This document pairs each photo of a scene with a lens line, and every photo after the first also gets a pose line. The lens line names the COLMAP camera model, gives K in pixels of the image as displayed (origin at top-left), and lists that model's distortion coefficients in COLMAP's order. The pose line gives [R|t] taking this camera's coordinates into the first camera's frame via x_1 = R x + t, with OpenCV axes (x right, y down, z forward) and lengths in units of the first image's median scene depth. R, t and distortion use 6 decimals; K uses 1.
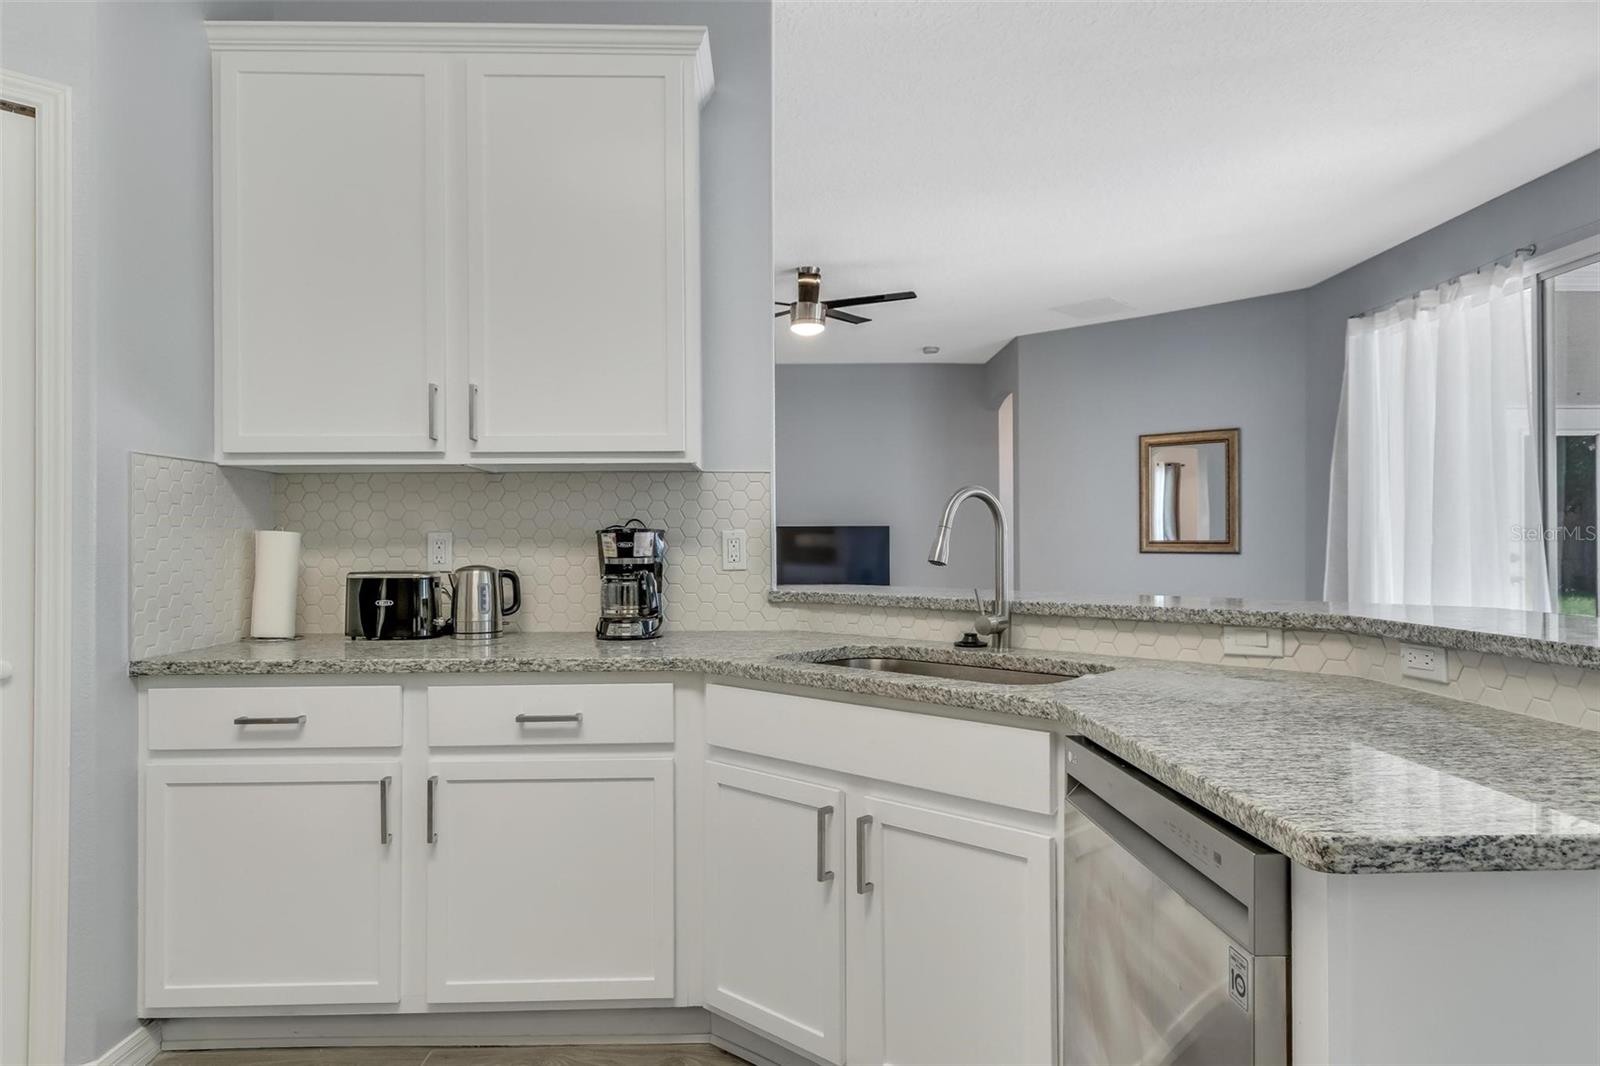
lens RADIAL K [[988.7, 0, 794.9], [0, 988.7, 535.4], [0, 0, 1]] dist [0.014049, -0.003062]
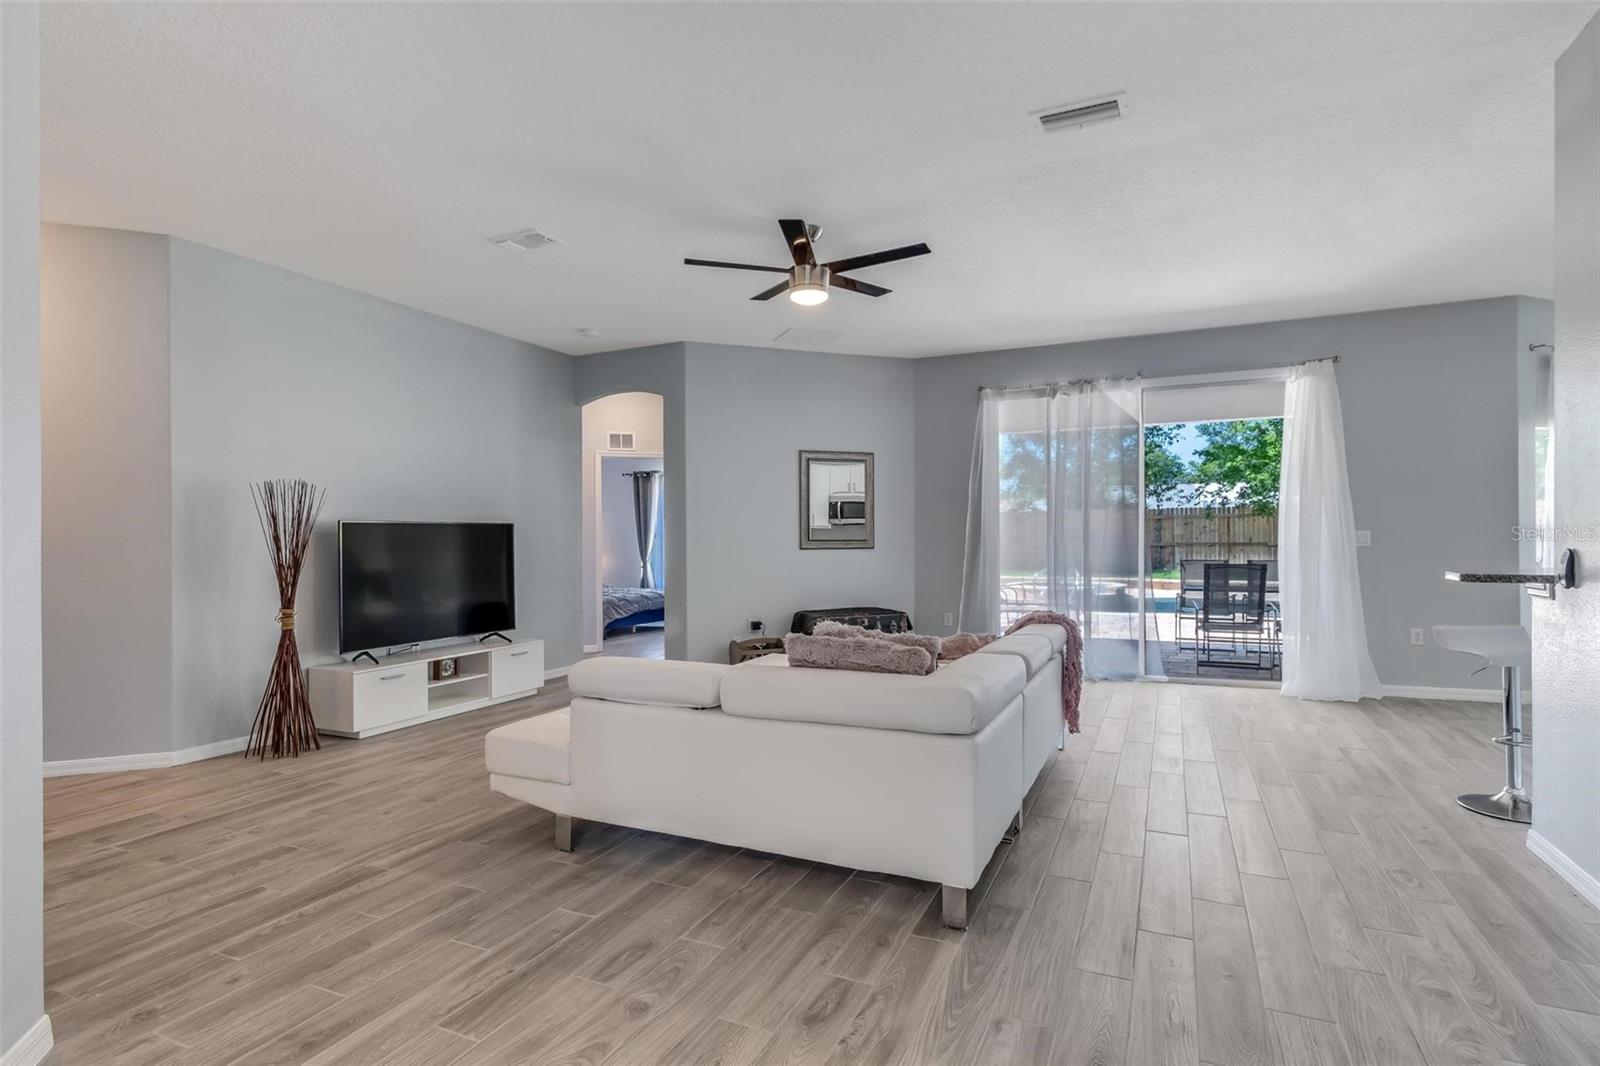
lens RADIAL K [[813.1, 0, 794.4], [0, 813.1, 540.4], [0, 0, 1]] dist [0.000179, -0.000400]
pose [[0.456329, -0.003330, 0.889805, -1.422868], [0.002295, 0.999994, 0.002565, 0.011259], [-0.889808, 0.000872, 0.456334, 1.515167]]
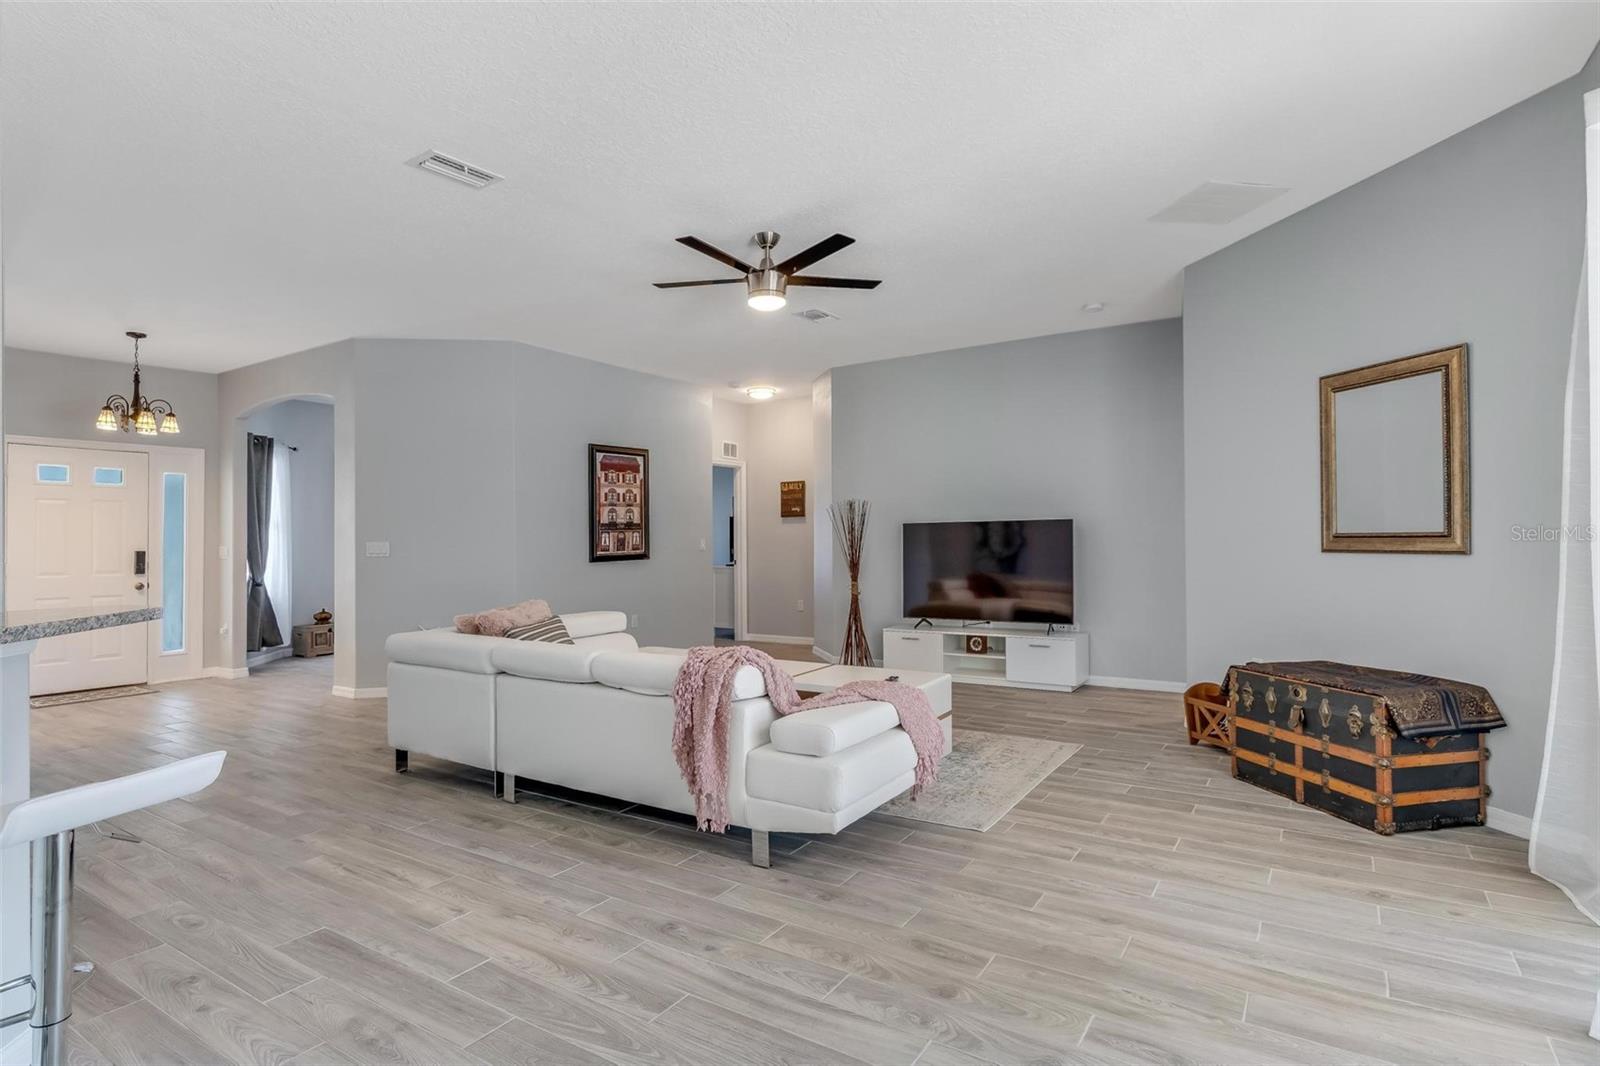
lens RADIAL K [[813.1, 0, 794.4], [0, 813.1, 540.4], [0, 0, 1]] dist [0.000179, -0.000400]
pose [[0.815764, -0.009566, -0.578306, 1.015675], [0.015738, 0.999860, 0.005661, 0.002721], [0.578171, -0.013719, 0.815800, 0.928349]]
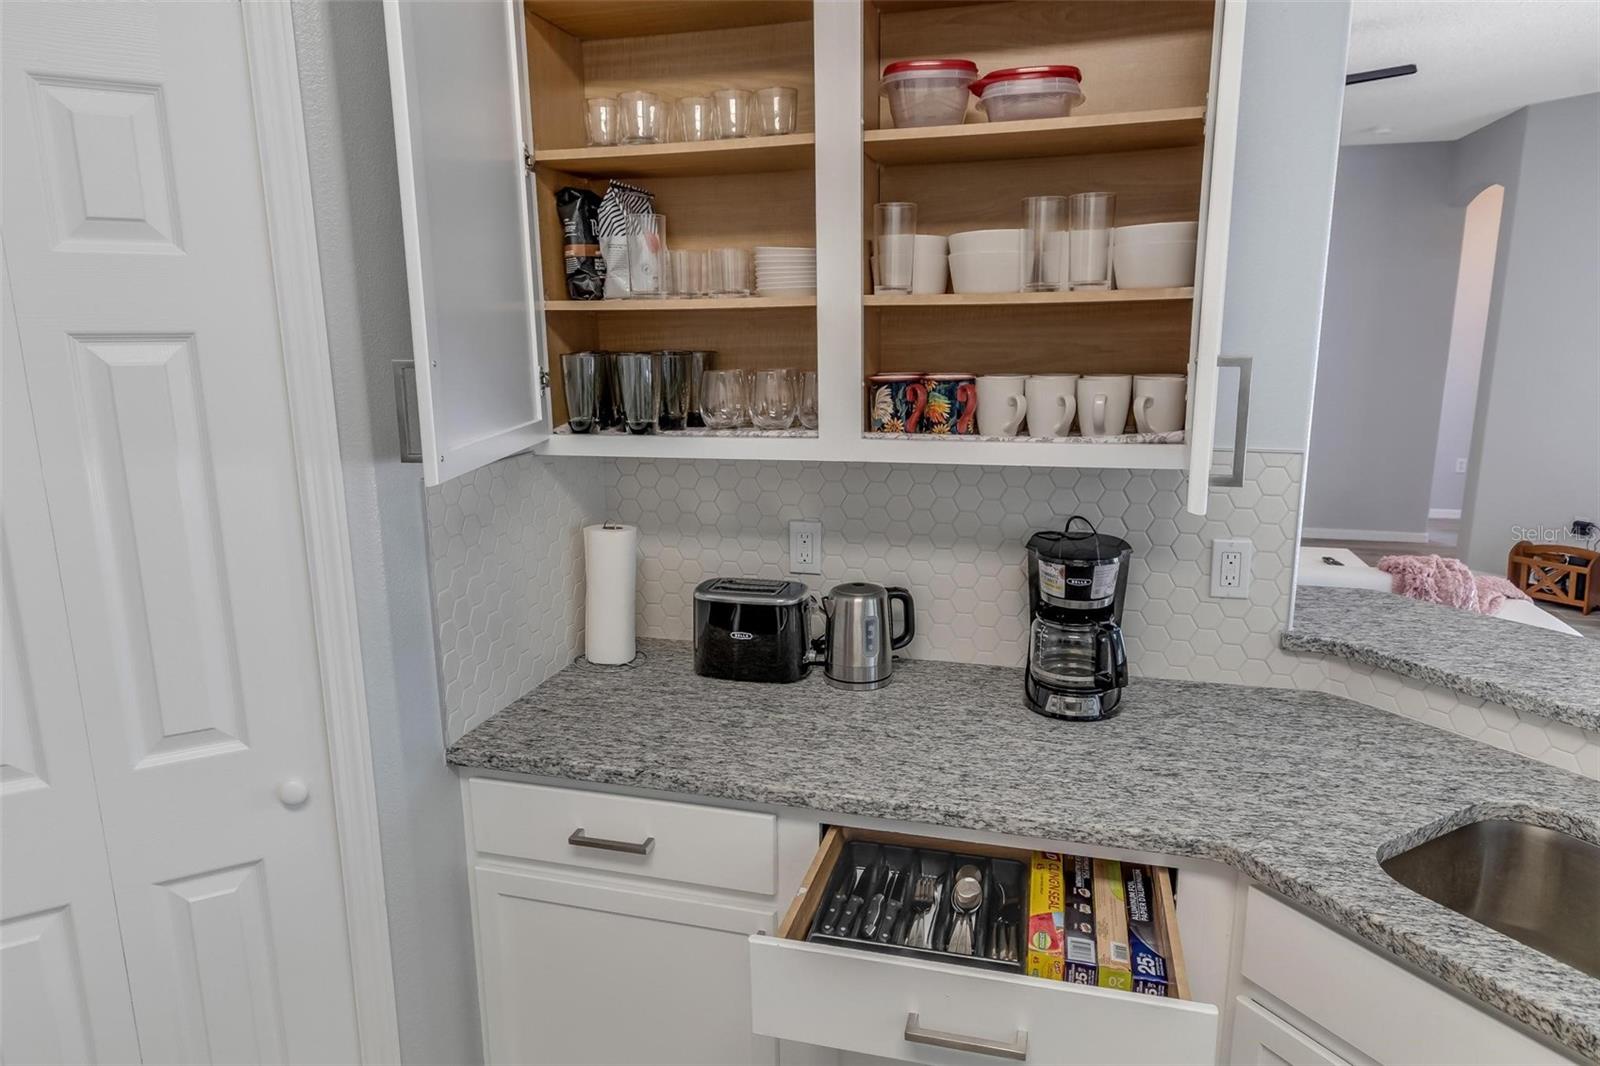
lens RADIAL K [[988.7, 0, 794.9], [0, 988.7, 535.4], [0, 0, 1]] dist [0.014049, -0.003062]
pose [[0.954651, 0.057424, -0.292138, -0.157420], [0.006589, 0.976909, 0.213556, -0.160845], [0.297655, -0.205796, 0.932228, 0.322220]]
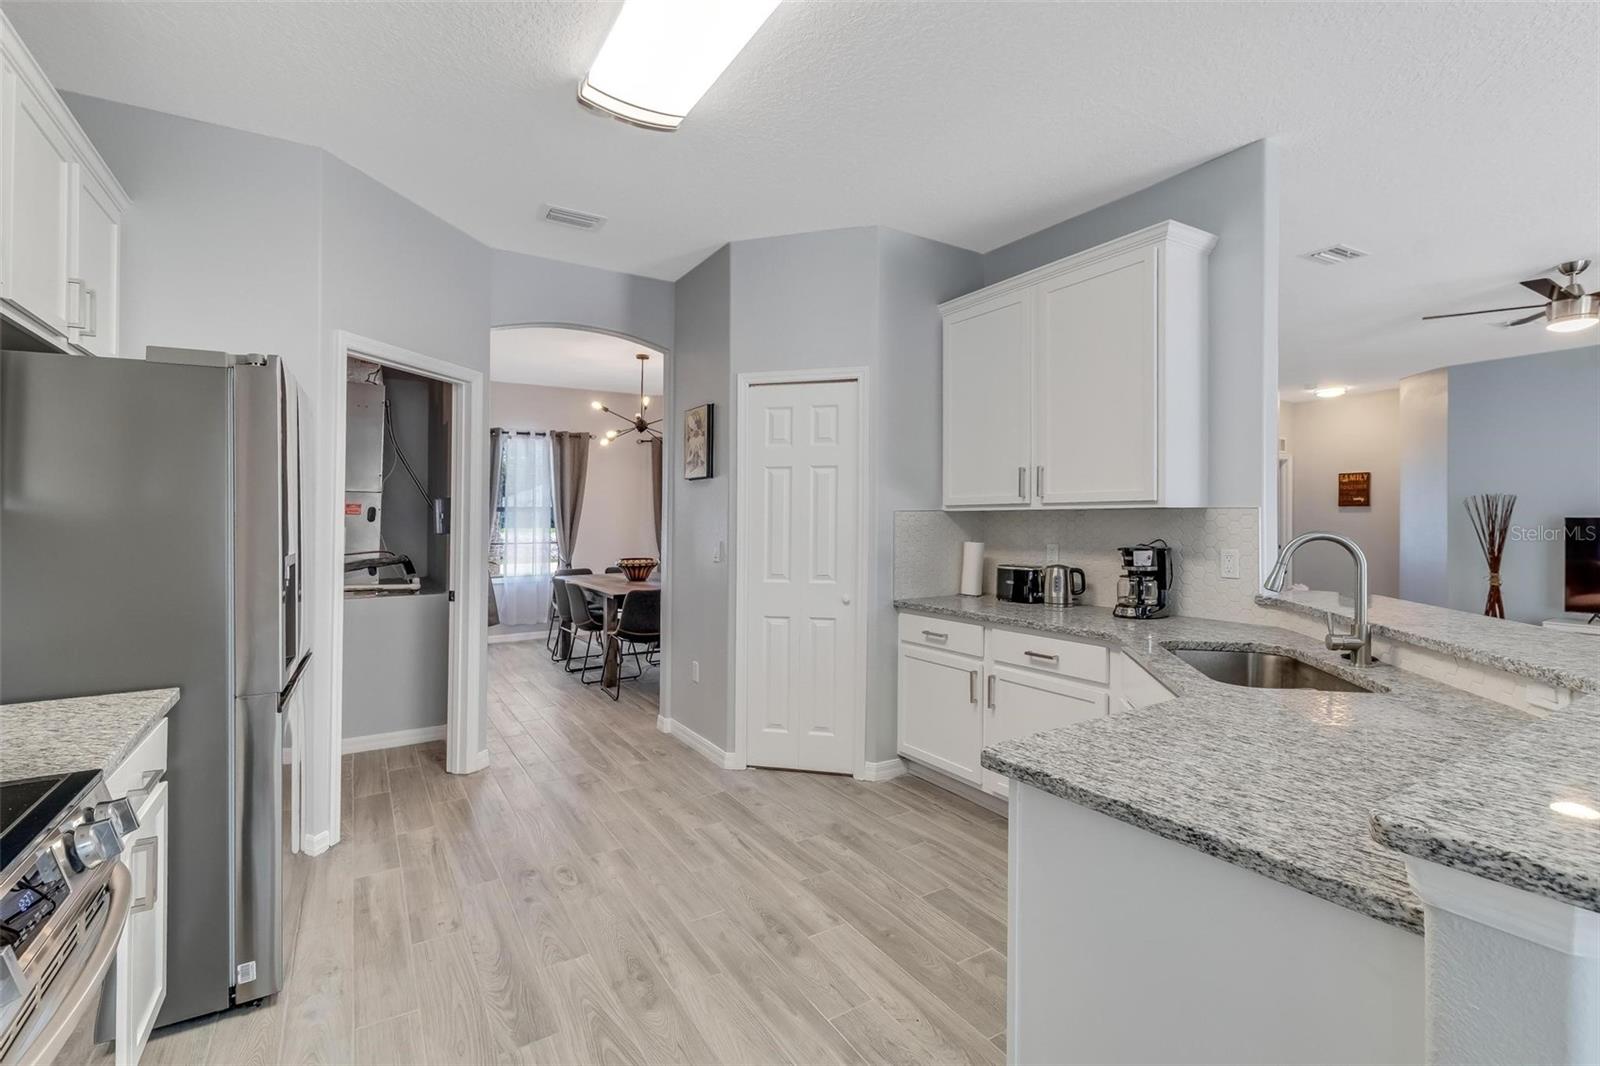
lens RADIAL K [[710.6, 0, 795.7], [0, 710.6, 505.5], [0, 0, 1]] dist [0.011445, 0.000380]
pose [[0.498860, -0.013159, -0.866583, 0.544738], [0.007352, 0.999913, -0.010951, -0.065096], [0.866652, -0.000908, 0.498913, -0.029588]]
